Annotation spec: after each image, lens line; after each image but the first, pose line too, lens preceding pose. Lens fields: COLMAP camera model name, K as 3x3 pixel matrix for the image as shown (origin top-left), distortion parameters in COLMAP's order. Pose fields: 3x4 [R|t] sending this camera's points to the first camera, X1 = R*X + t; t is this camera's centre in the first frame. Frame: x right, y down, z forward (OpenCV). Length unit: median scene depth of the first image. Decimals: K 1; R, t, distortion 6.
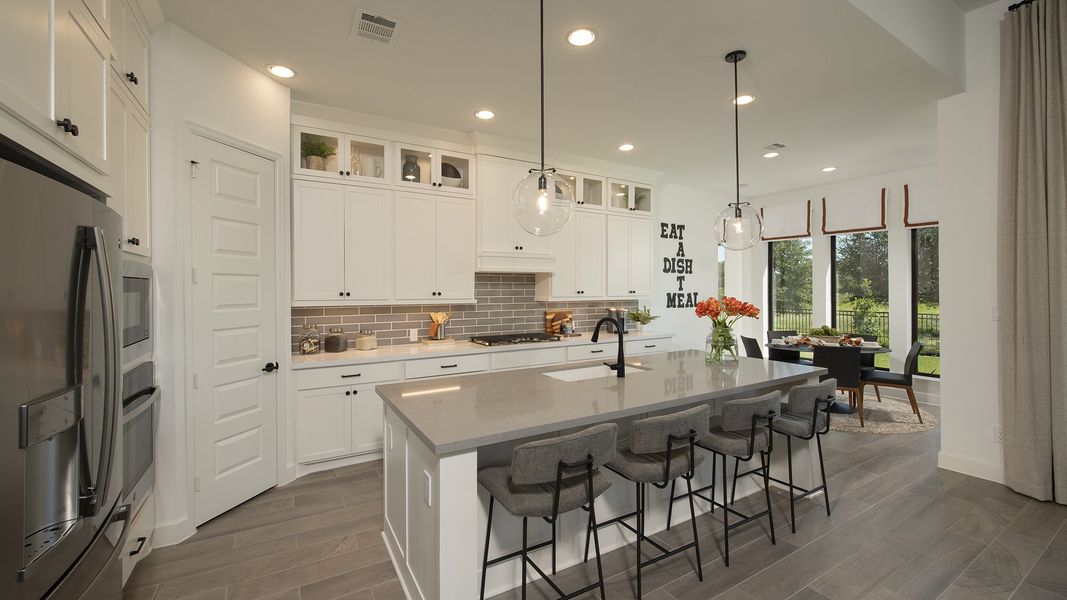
lens RADIAL K [[415.9, 0, 513.7], [0, 415.9, 286.8], [0, 0, 1]] dist [-0.000605, -0.000338]
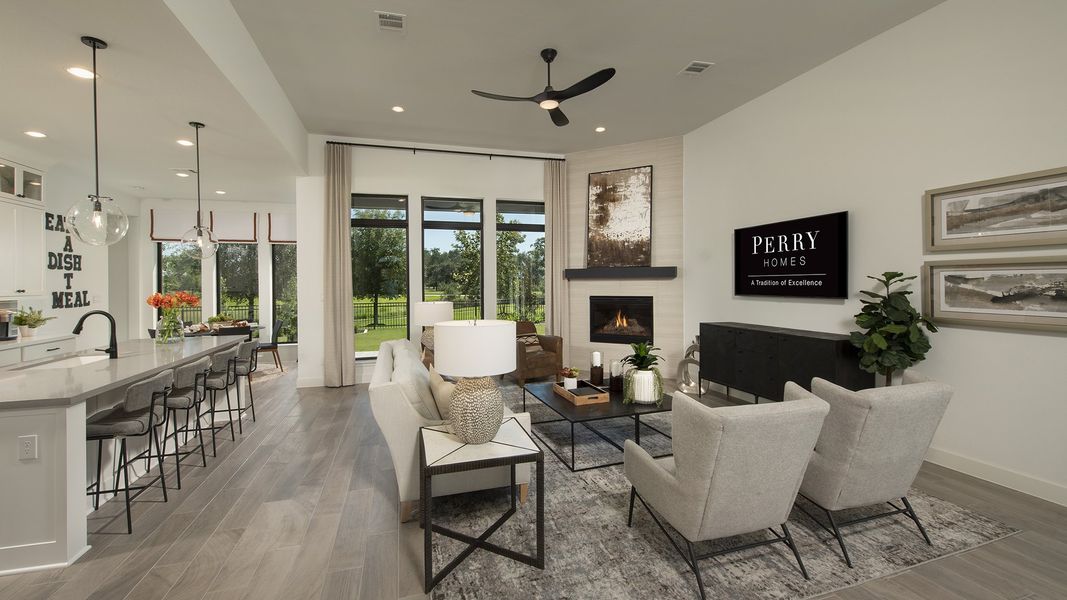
lens RADIAL K [[415.9, 0, 513.7], [0, 415.9, 286.8], [0, 0, 1]] dist [-0.000605, -0.000338]
pose [[0.239541, -0.008821, 0.970846, -0.292314], [0.003578, 0.999960, 0.008203, 0.000184], [-0.970880, 0.001509, 0.239563, -0.197013]]
